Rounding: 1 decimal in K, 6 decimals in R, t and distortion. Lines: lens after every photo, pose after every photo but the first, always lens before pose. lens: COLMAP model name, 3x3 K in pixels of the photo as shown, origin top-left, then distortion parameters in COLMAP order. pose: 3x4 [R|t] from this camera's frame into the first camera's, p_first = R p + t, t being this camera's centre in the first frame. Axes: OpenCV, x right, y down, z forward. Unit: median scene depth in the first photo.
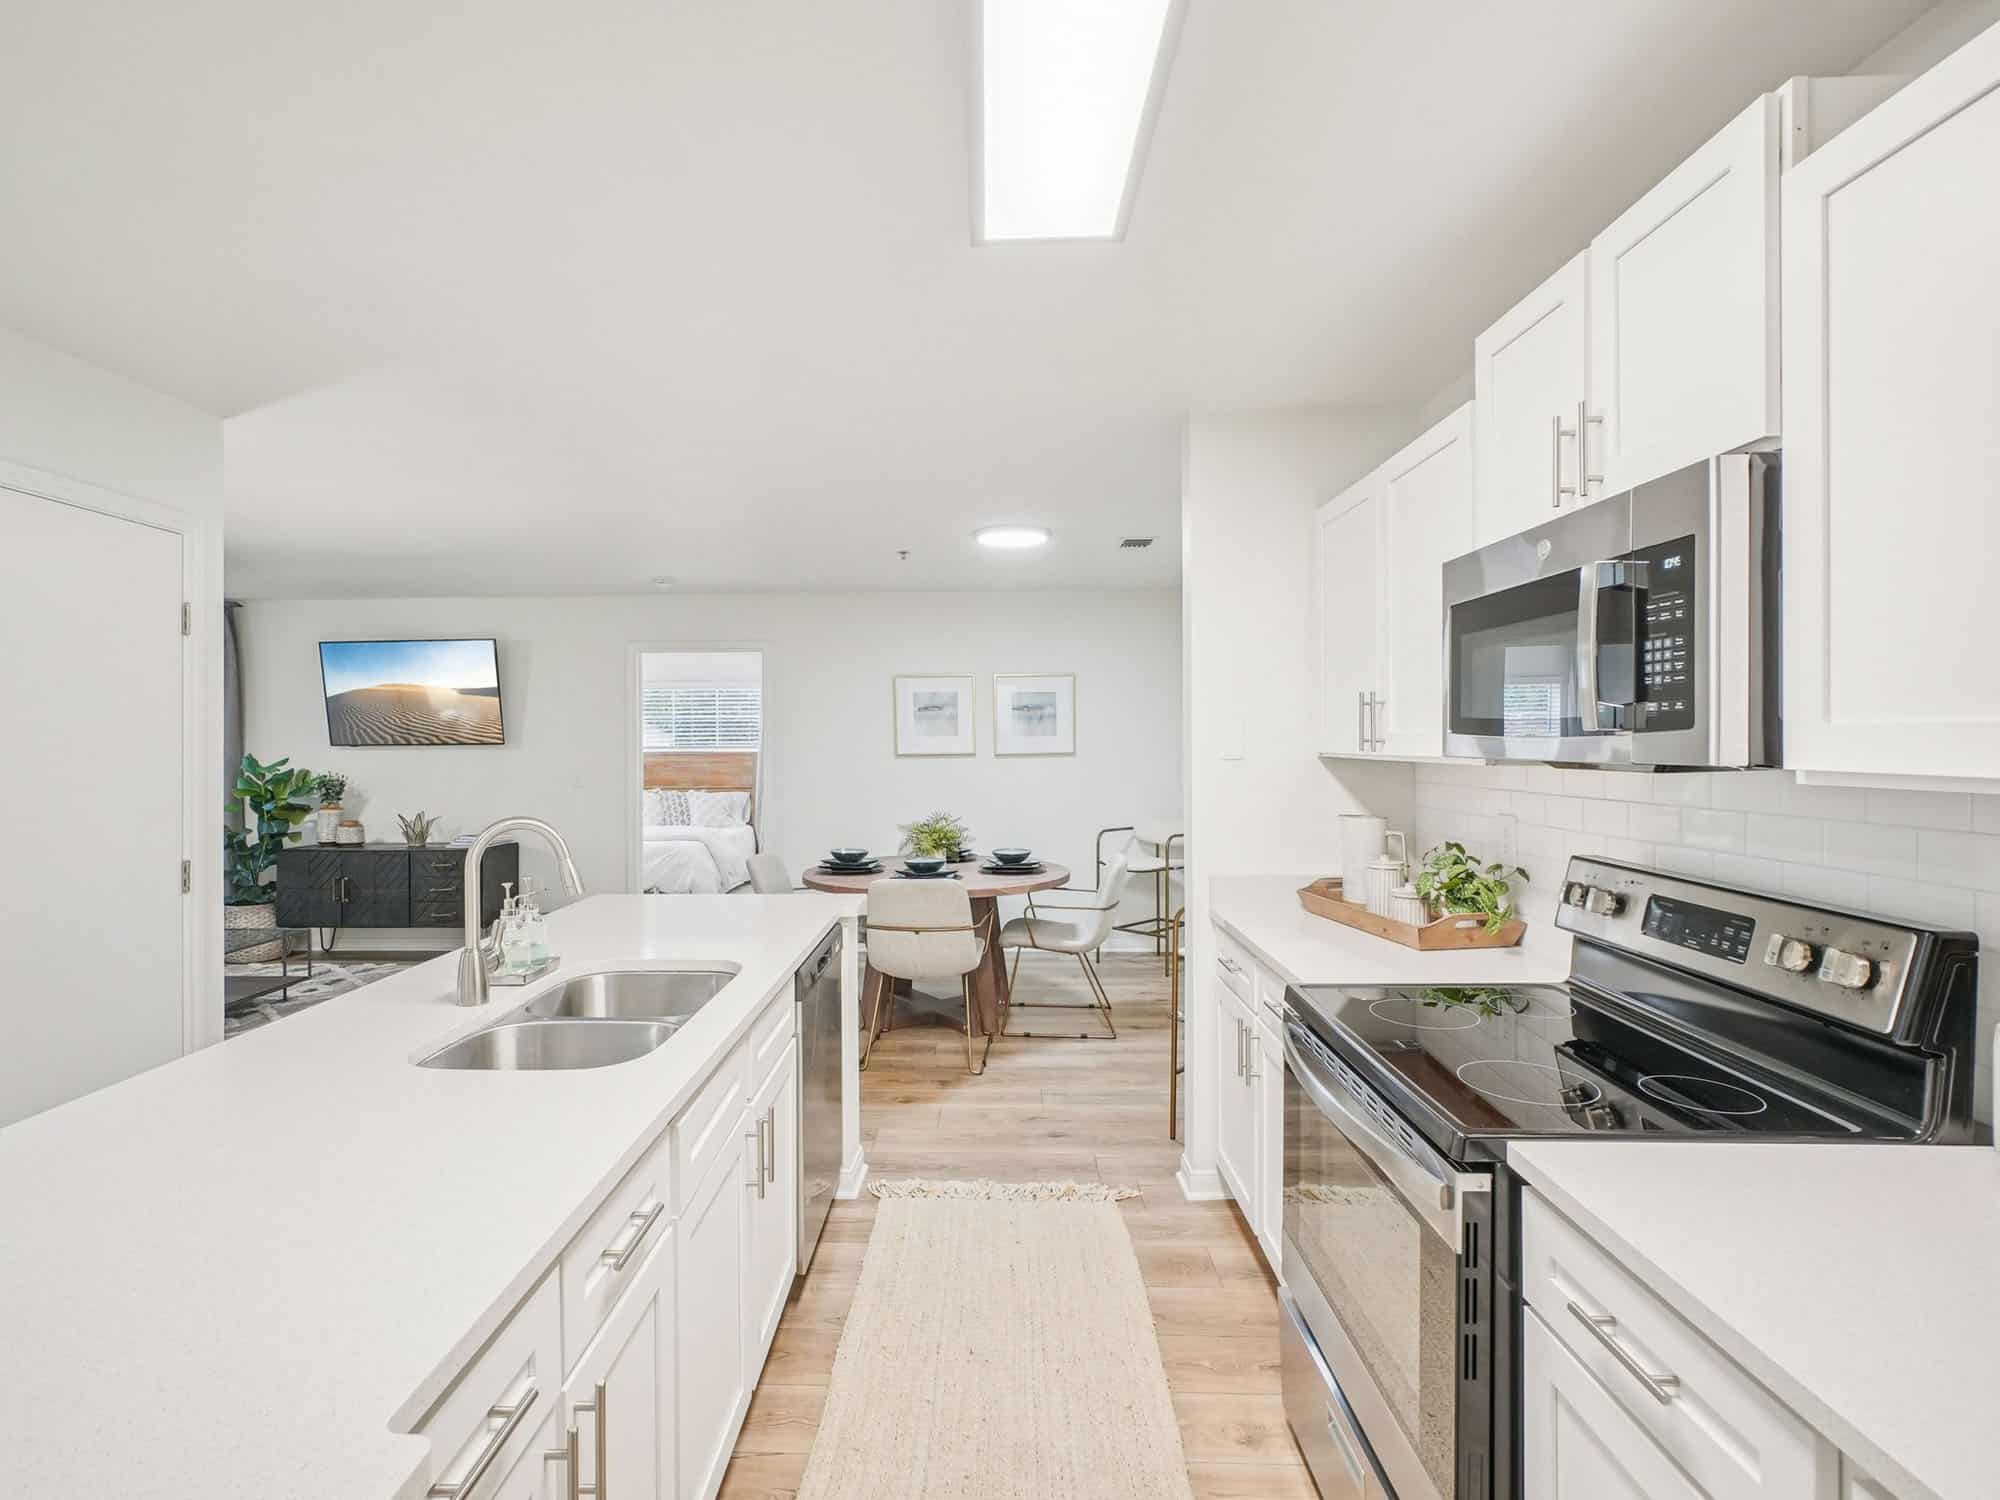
lens RADIAL K [[954.4, 0, 952.3], [0, 954.4, 756.8], [0, 0, 1]] dist [-0.004840, 0.002983]
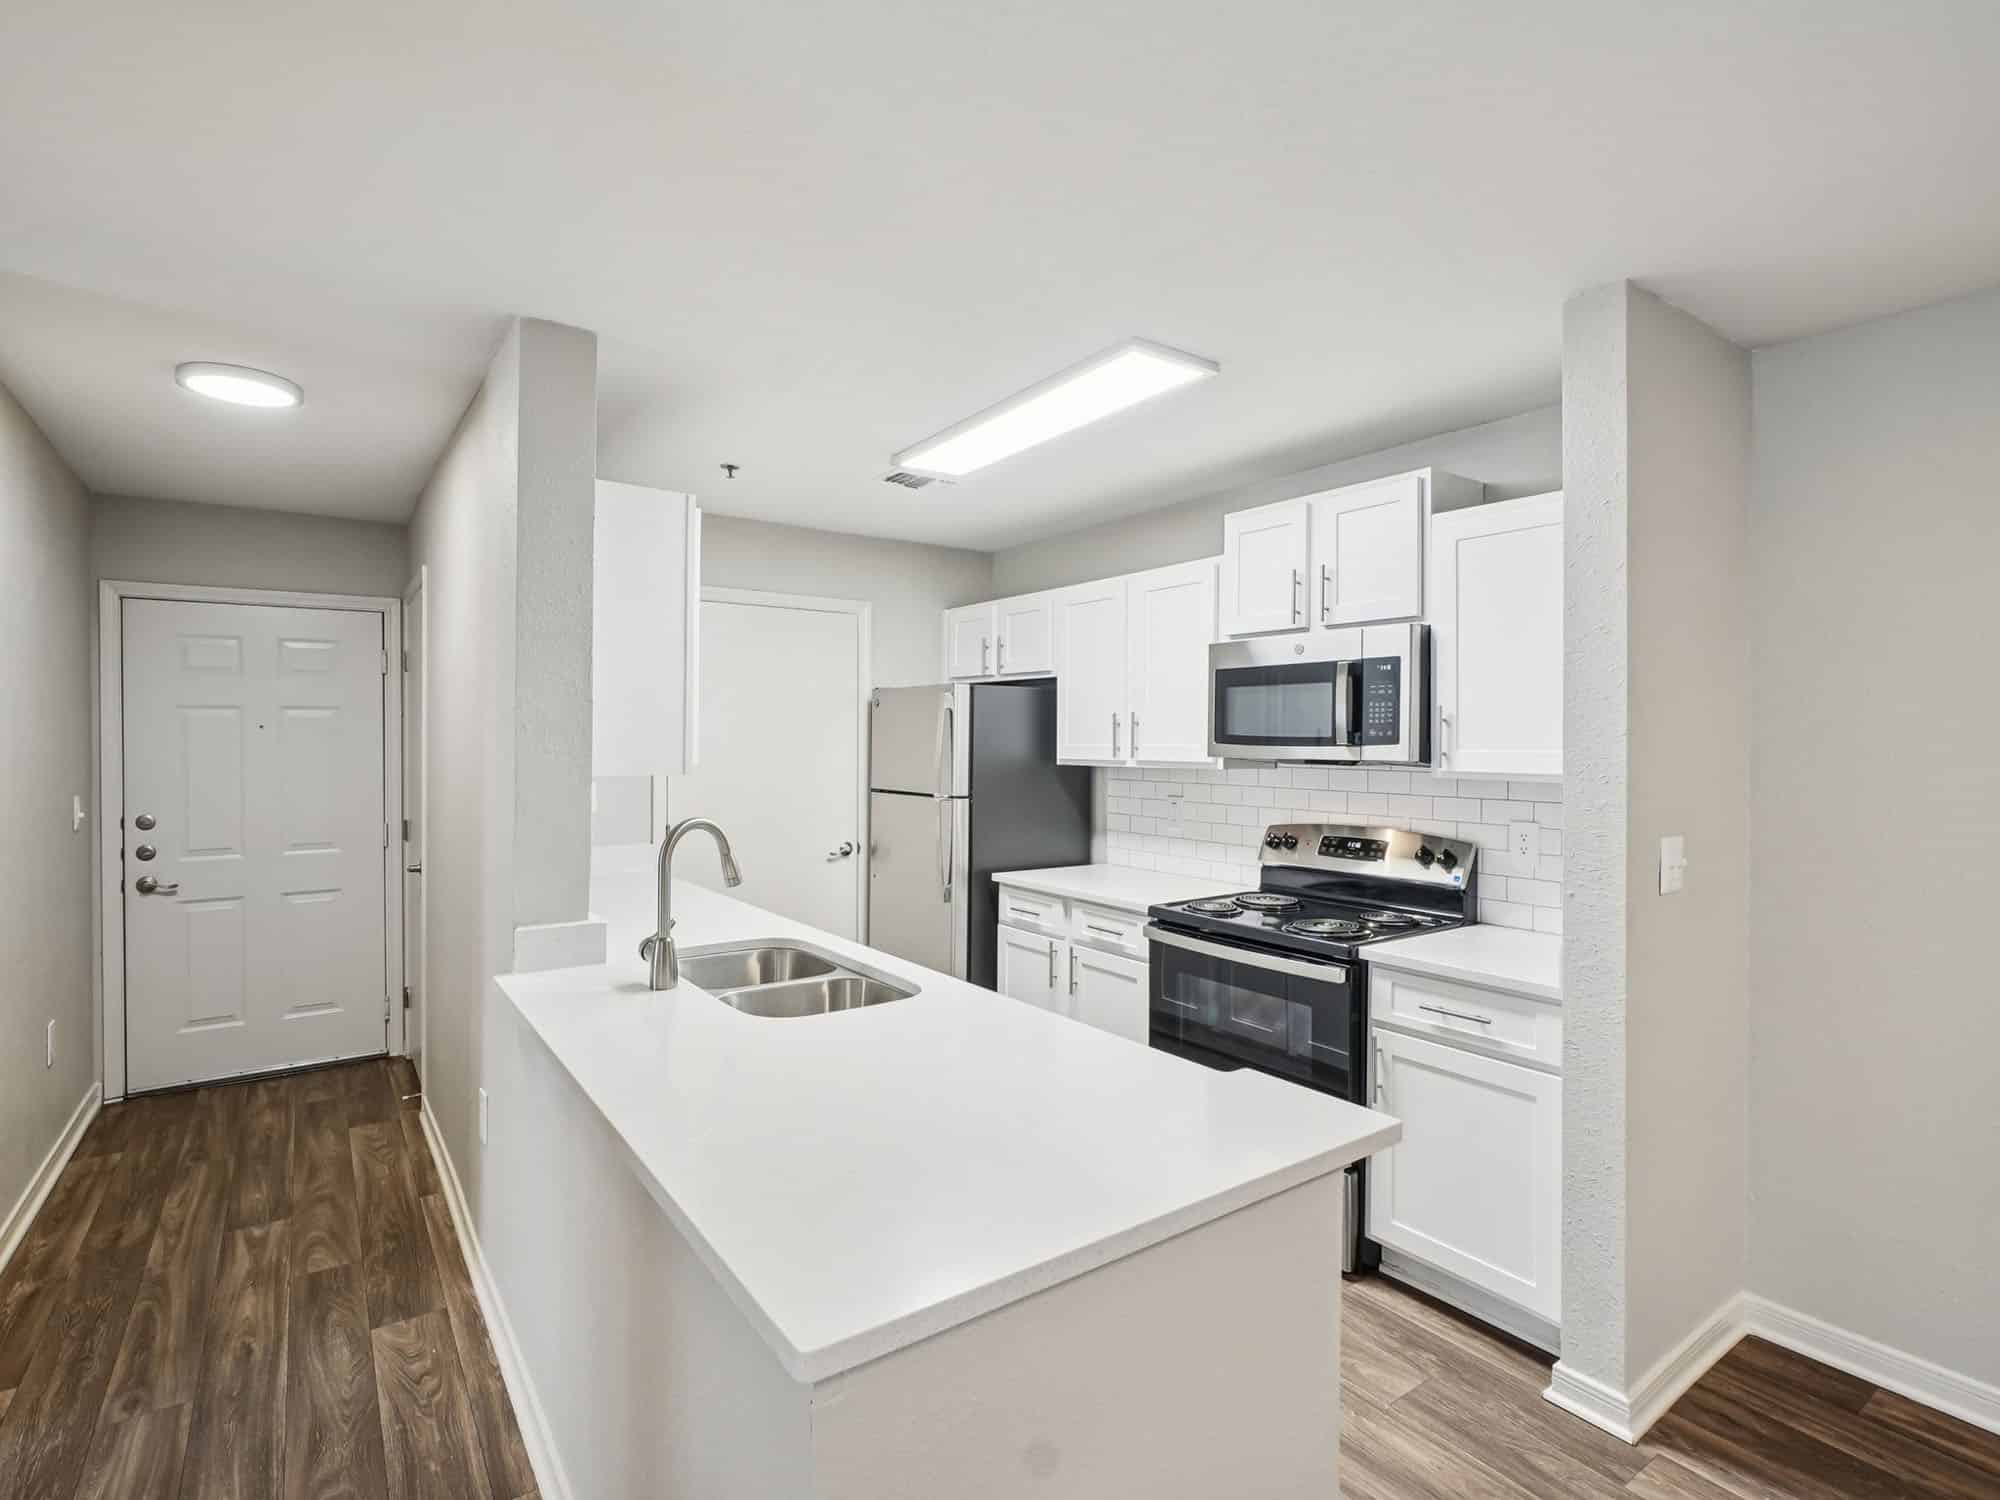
lens RADIAL K [[954.4, 0, 992.2], [0, 954.4, 742.9], [0, 0, 1]] dist [-0.004840, 0.002983]
pose [[0.792819, -0.002318, 0.609453, -1.026327], [0.014625, 0.999777, -0.015222, -0.011460], [-0.609282, 0.020981, 0.792676, -0.127099]]
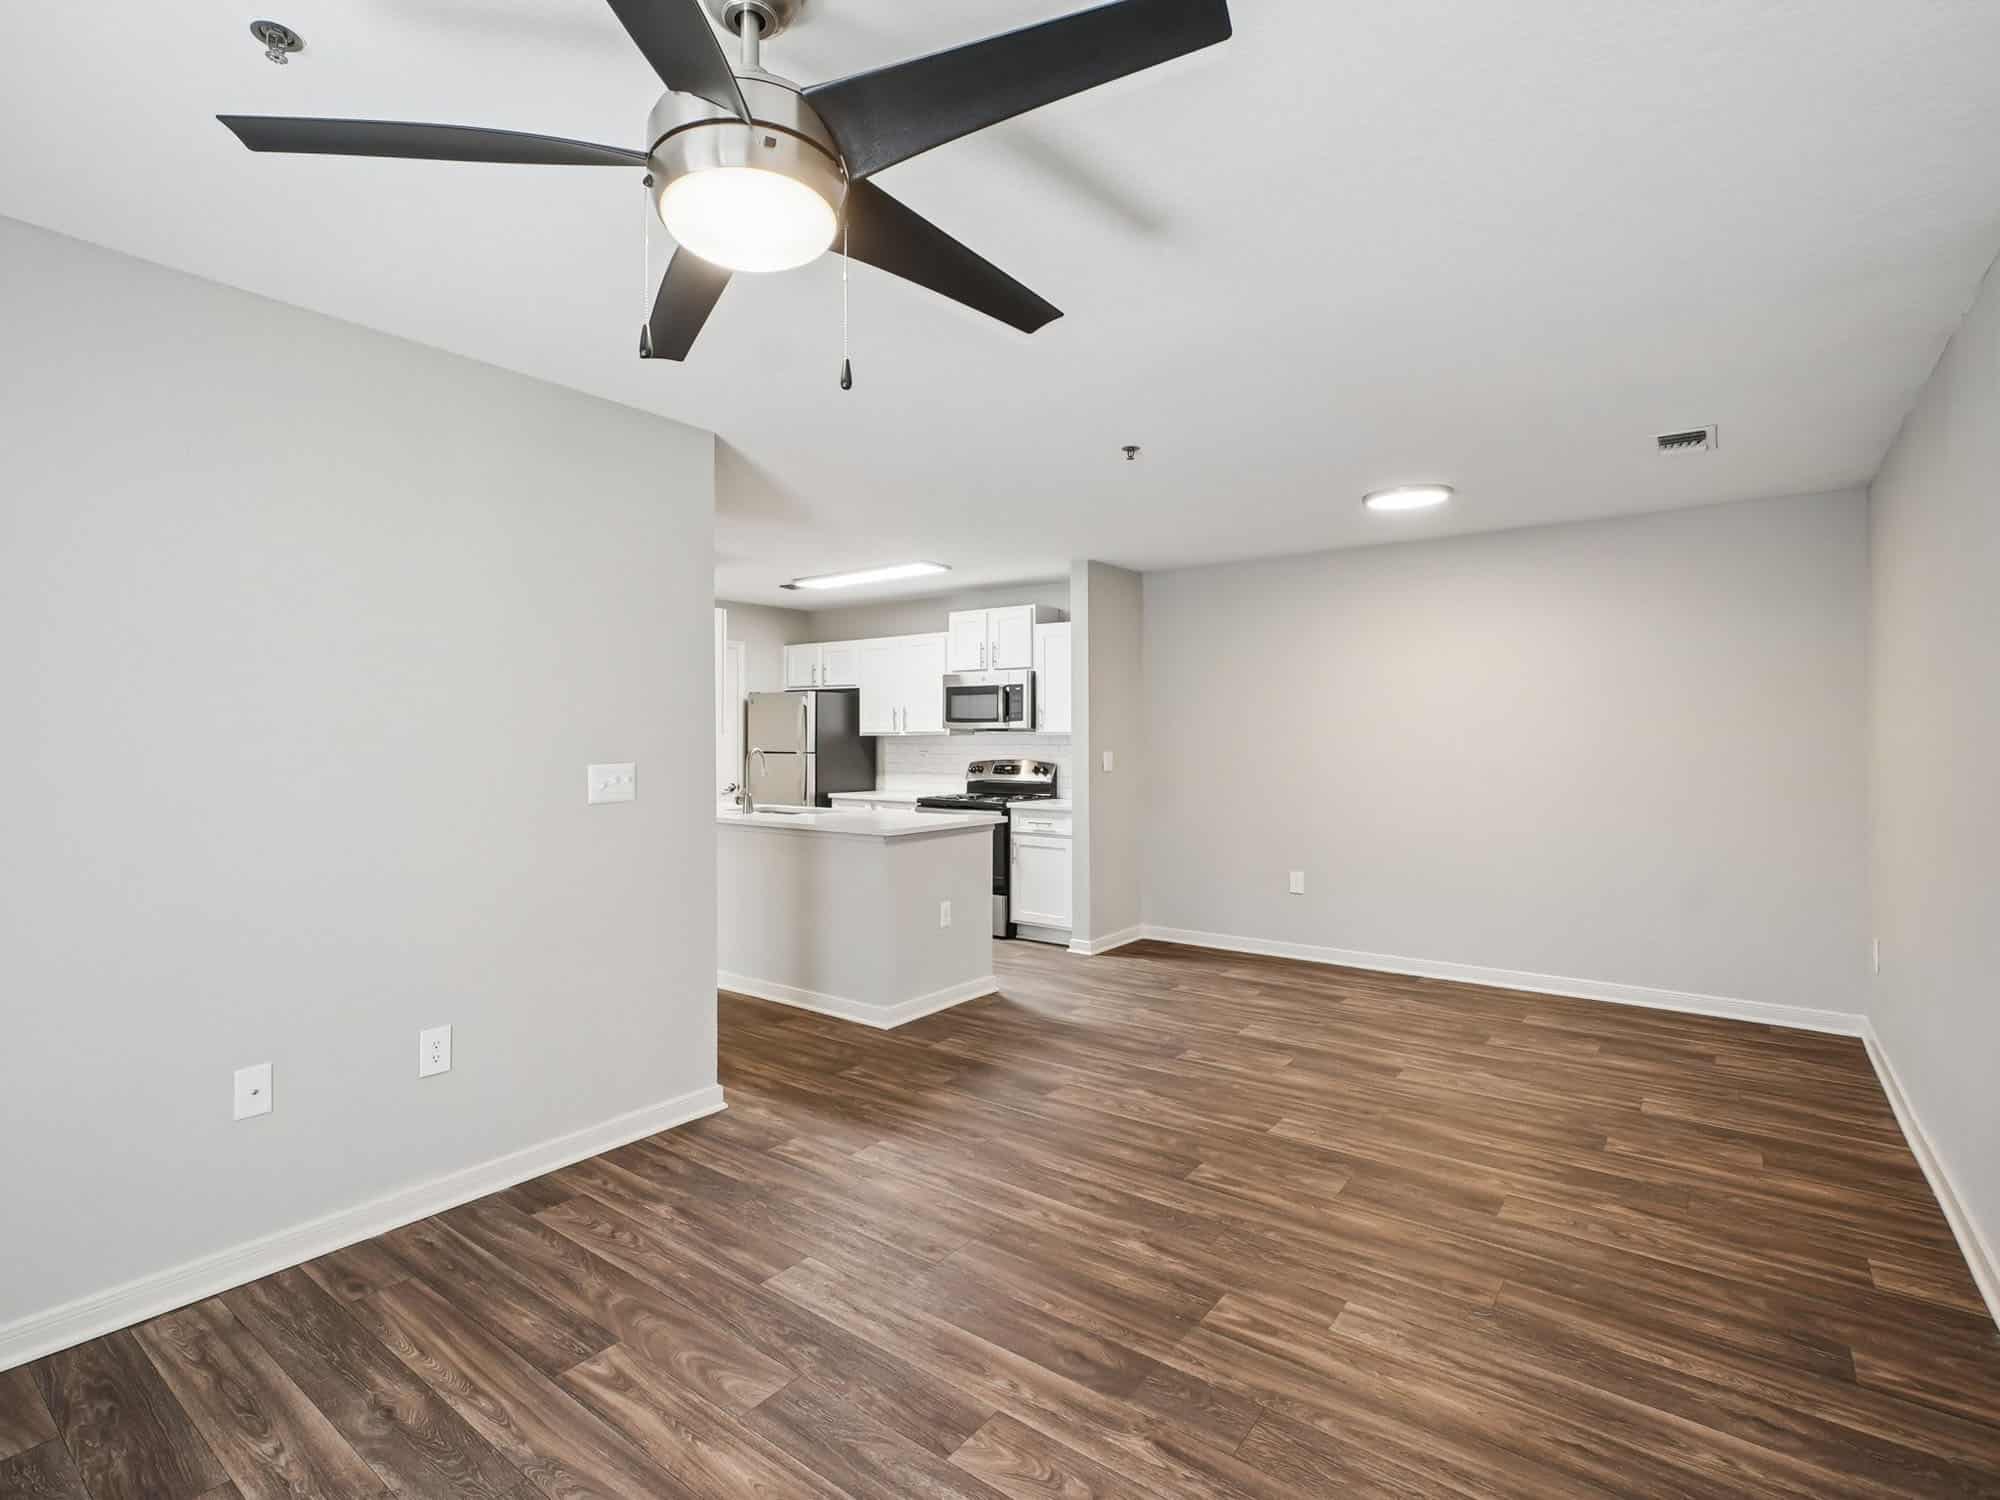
lens RADIAL K [[954.4, 0, 979.0], [0, 954.4, 731.9], [0, 0, 1]] dist [-0.004840, 0.002983]
pose [[0.582901, -0.001855, 0.812541, -2.863374], [0.024563, 0.999581, -0.015339, 0.082494], [-0.812172, 0.028899, 0.582702, -1.463162]]
